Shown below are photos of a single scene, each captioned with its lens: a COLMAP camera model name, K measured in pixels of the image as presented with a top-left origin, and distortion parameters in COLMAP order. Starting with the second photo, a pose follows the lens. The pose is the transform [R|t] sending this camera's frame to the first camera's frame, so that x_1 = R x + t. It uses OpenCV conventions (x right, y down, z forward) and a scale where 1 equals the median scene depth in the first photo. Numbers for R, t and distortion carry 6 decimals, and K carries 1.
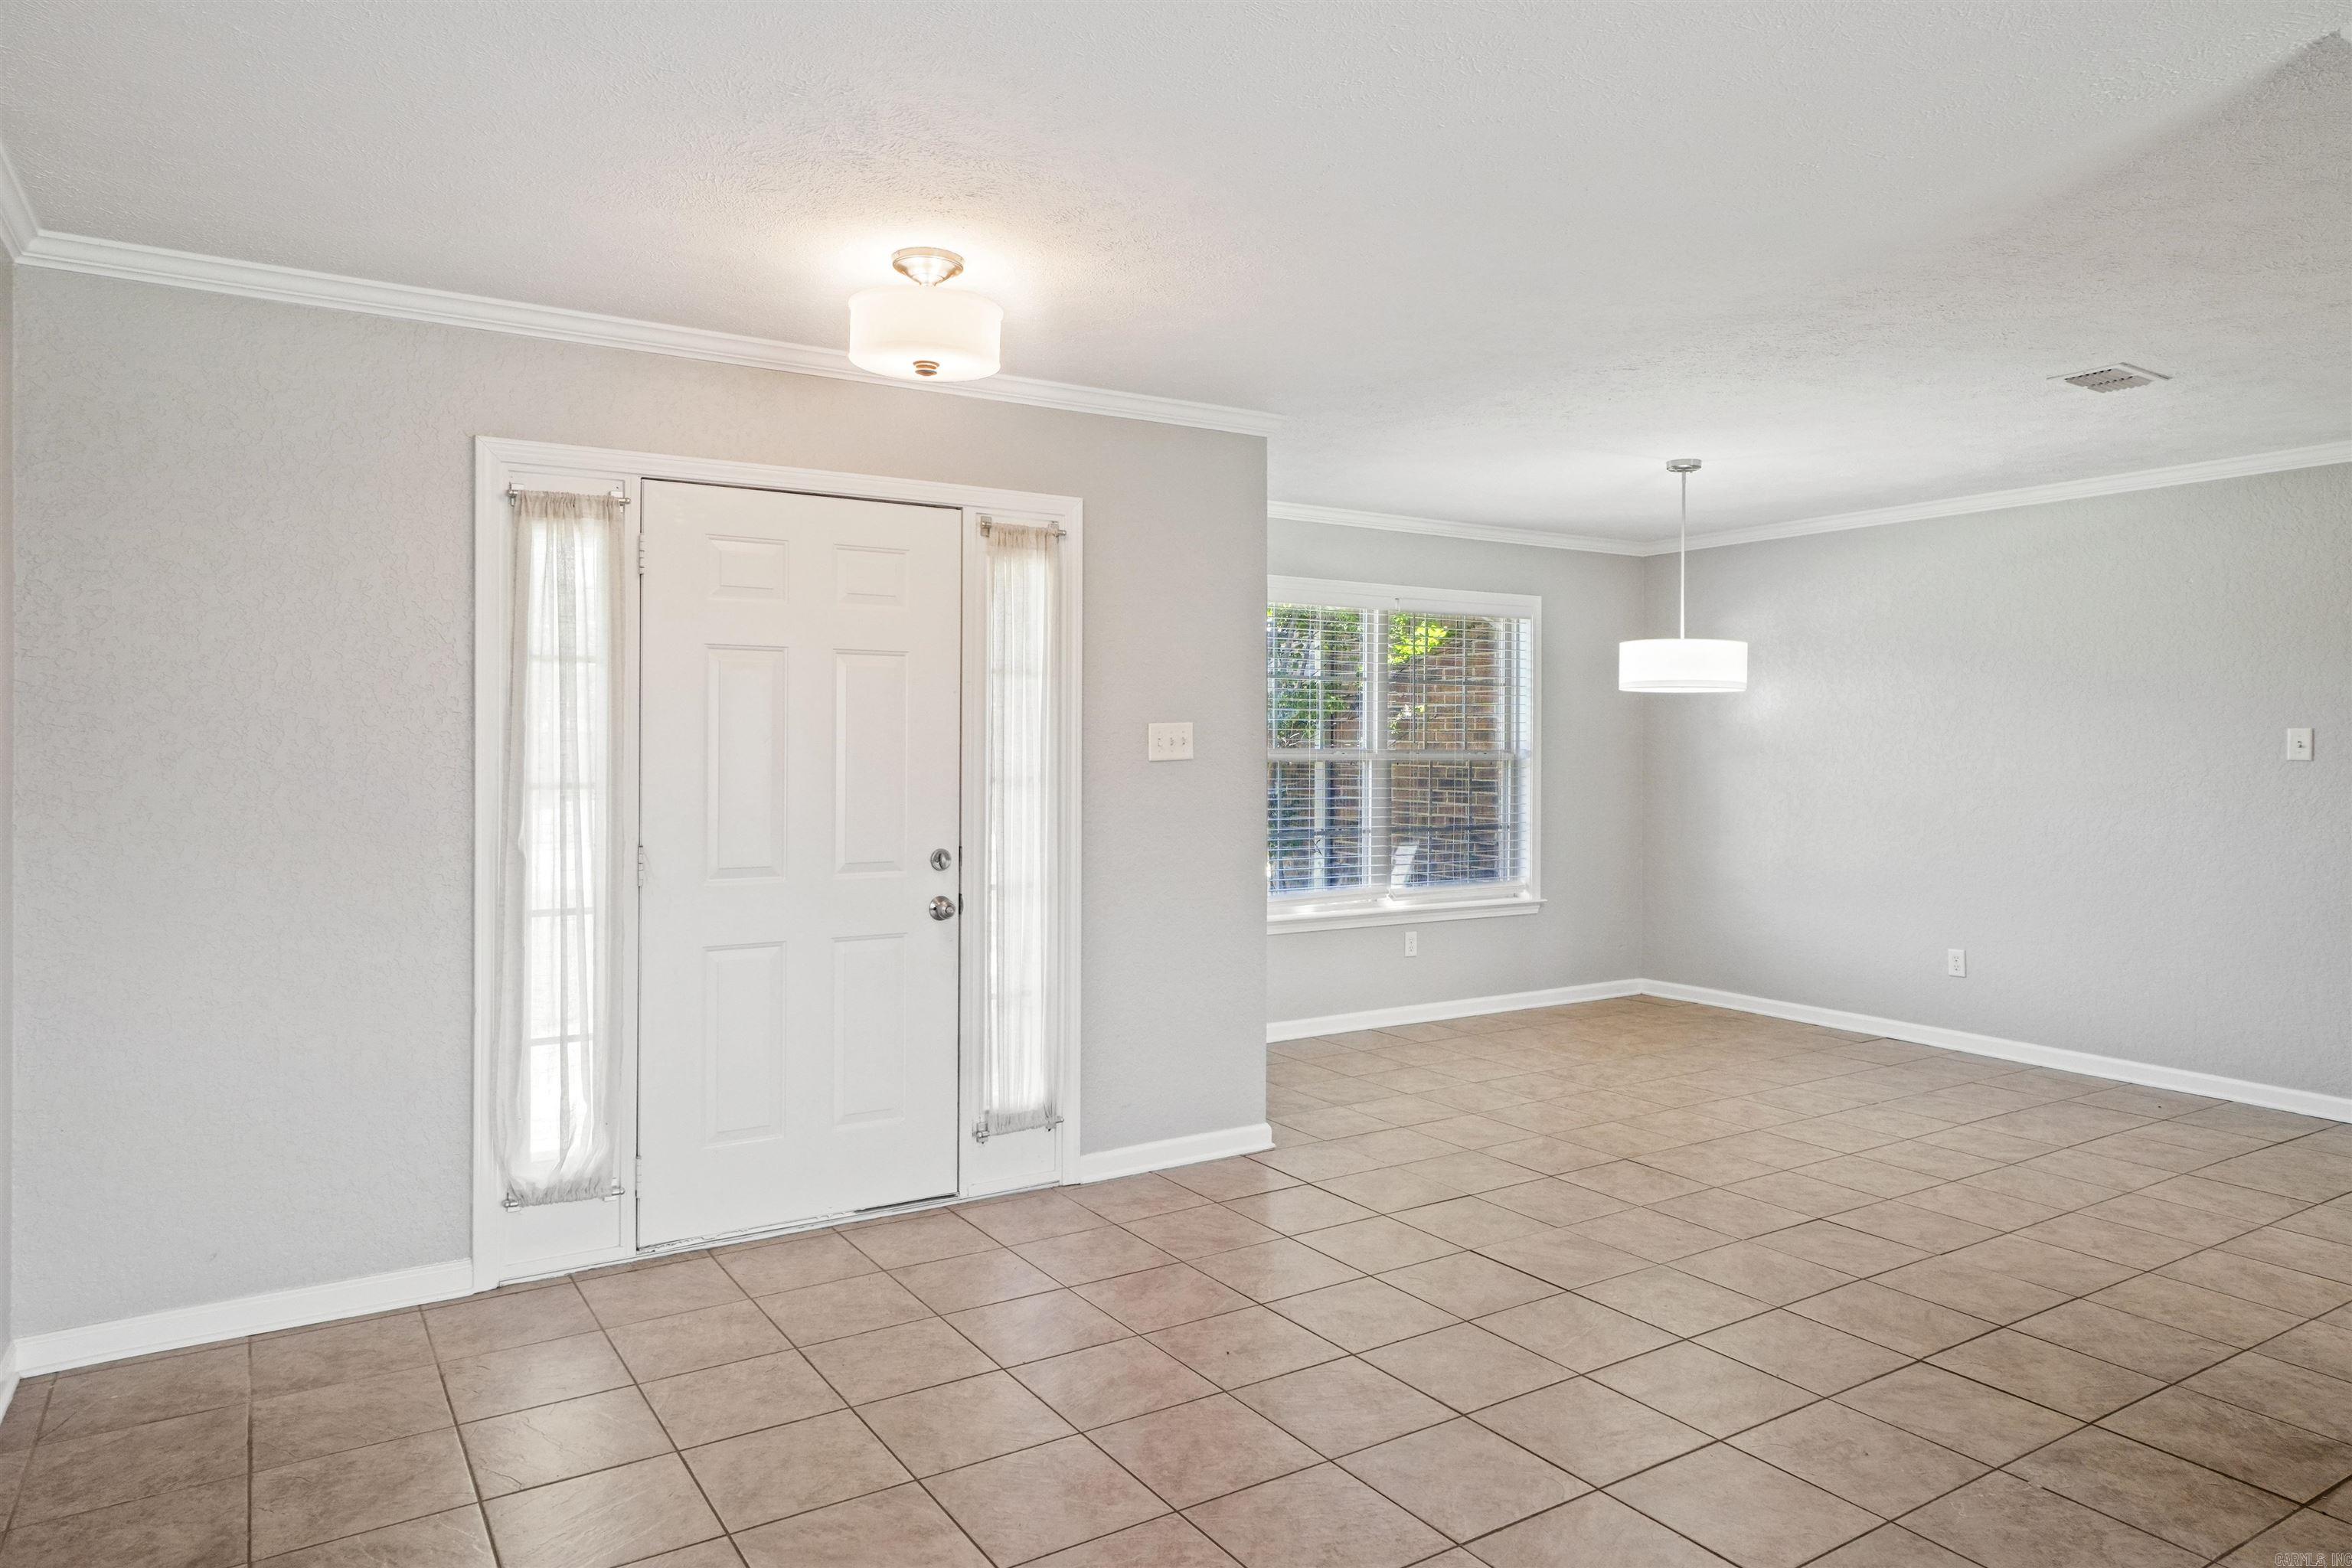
lens RADIAL K [[1444.9, 0, 1161.4], [0, 1444.9, 772.4], [0, 0, 1]] dist [0.013382, 0.004430]
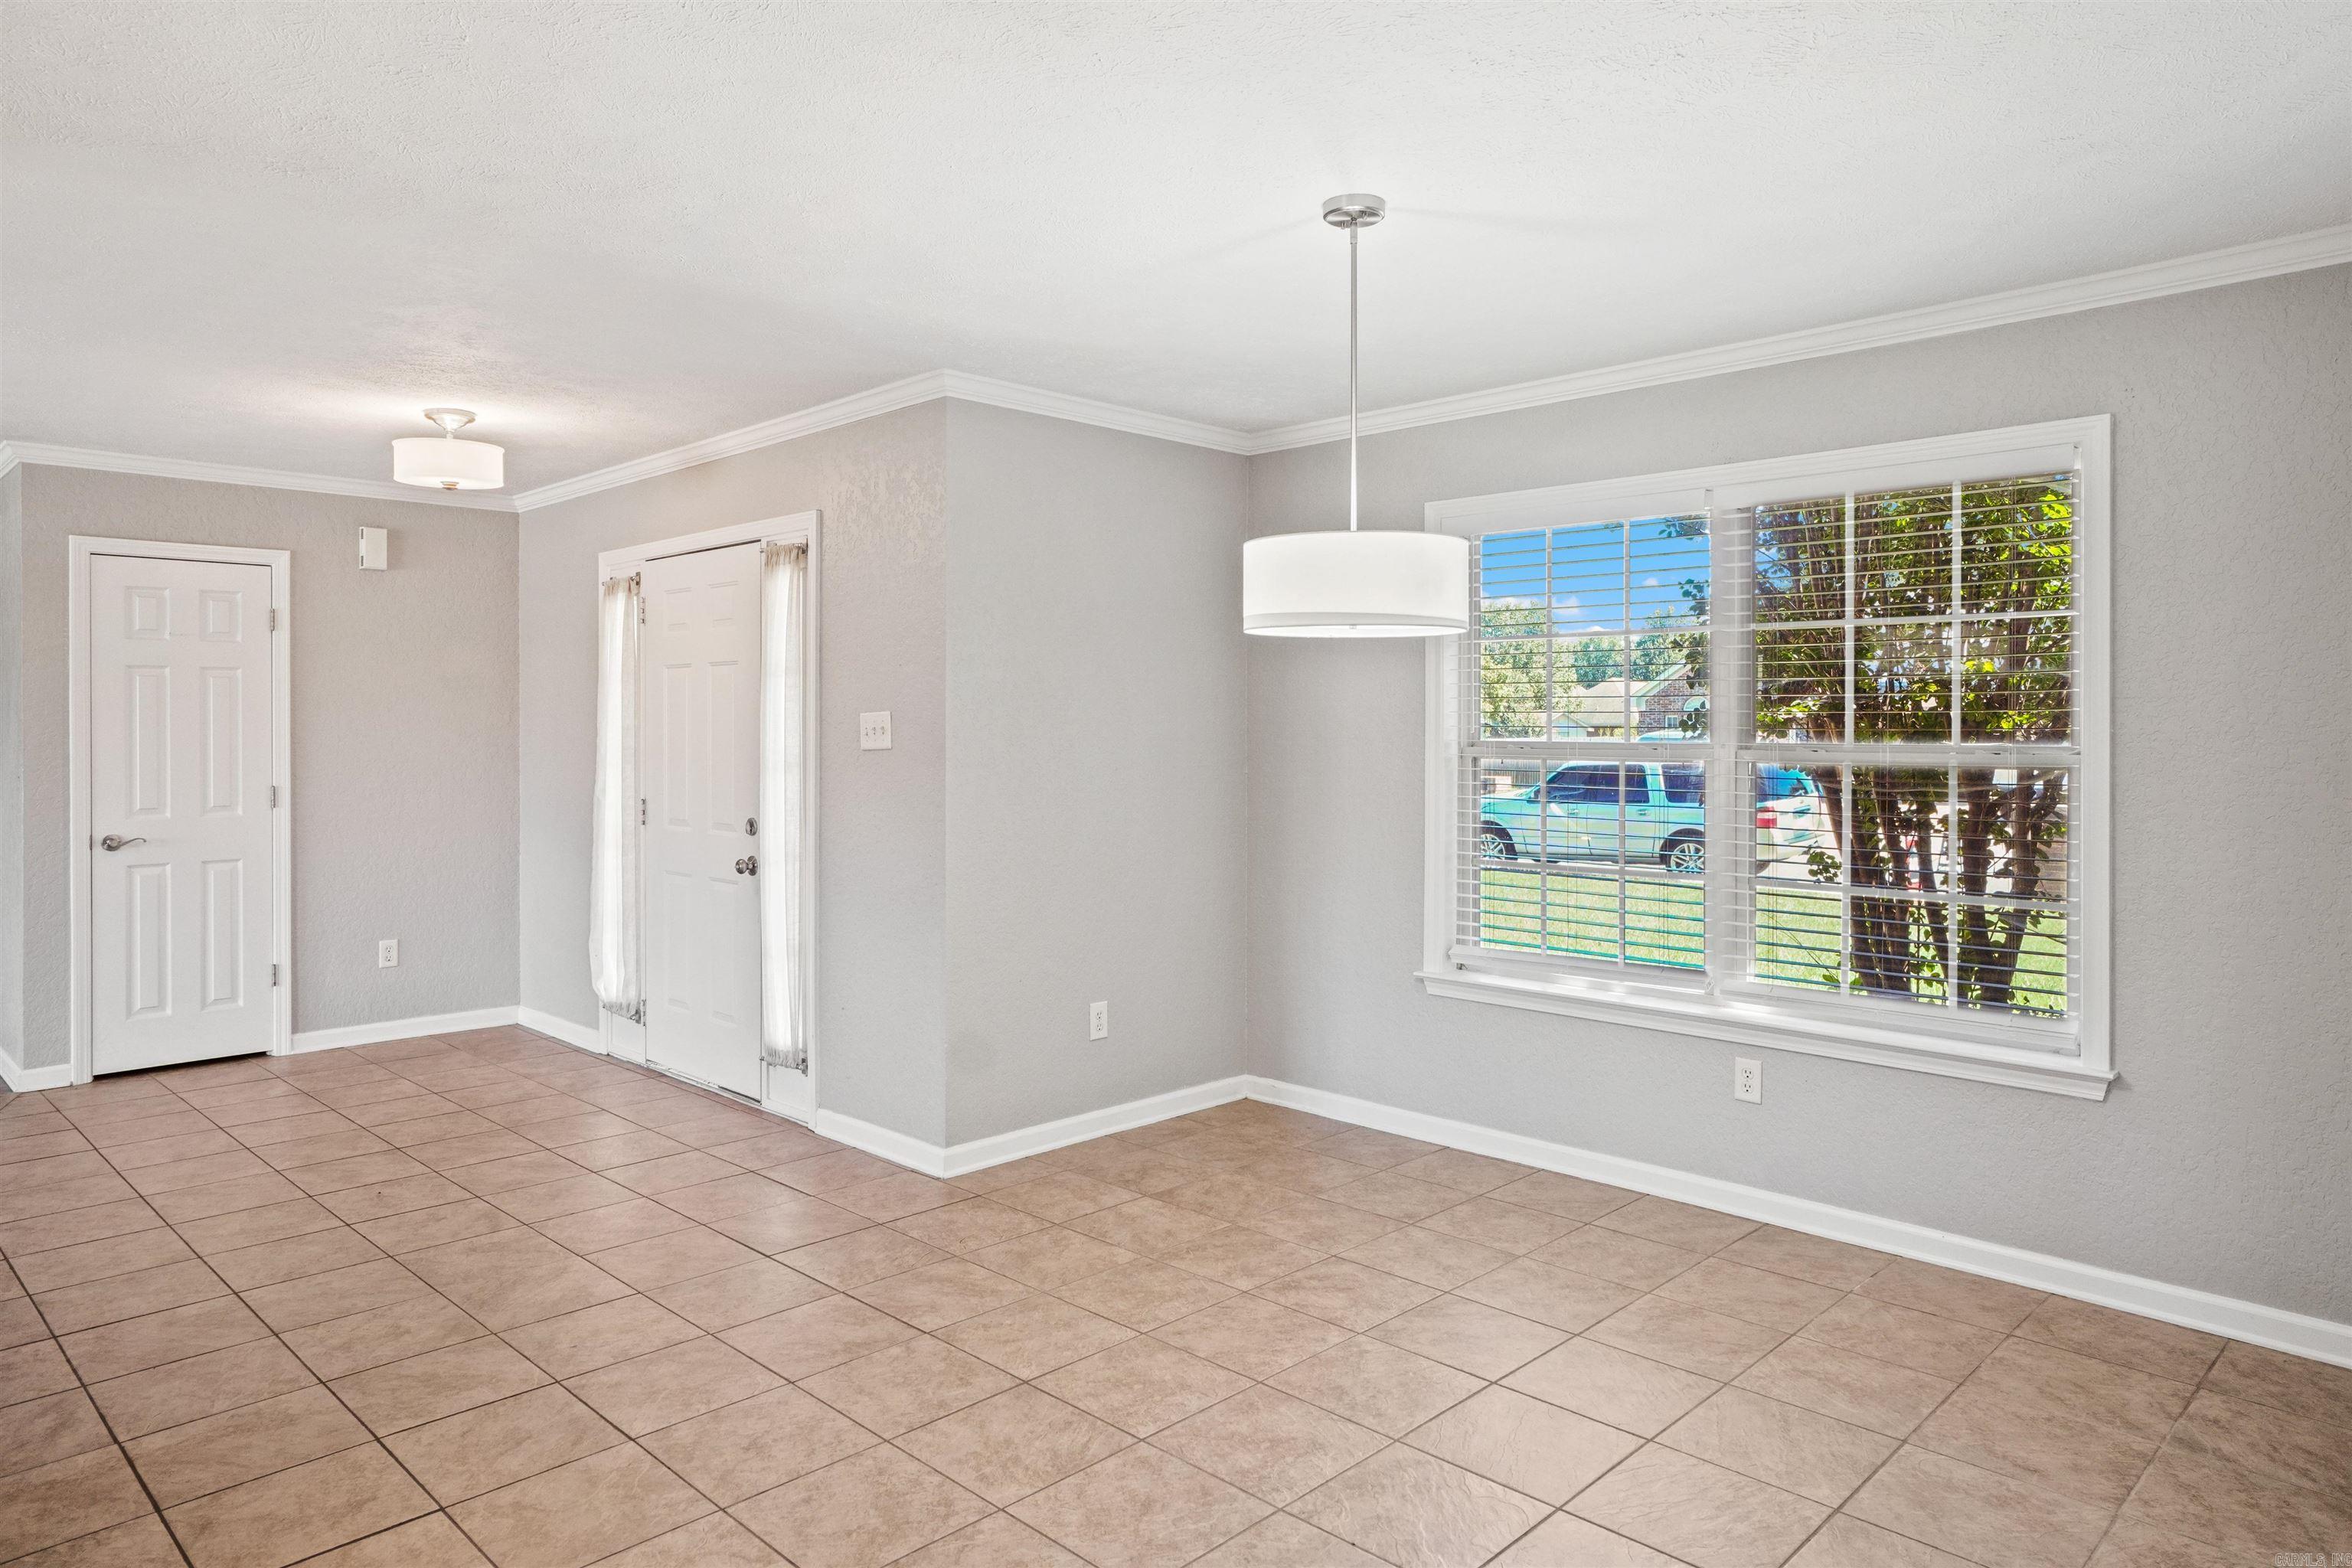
lens RADIAL K [[1444.9, 0, 1168.9], [0, 1444.9, 770.0], [0, 0, 1]] dist [0.013382, 0.004430]
pose [[0.219813, 0.016477, -0.975403, 1.123492], [-0.026924, 0.999579, 0.010818, -0.011359], [0.975170, 0.023883, 0.220164, 1.061433]]
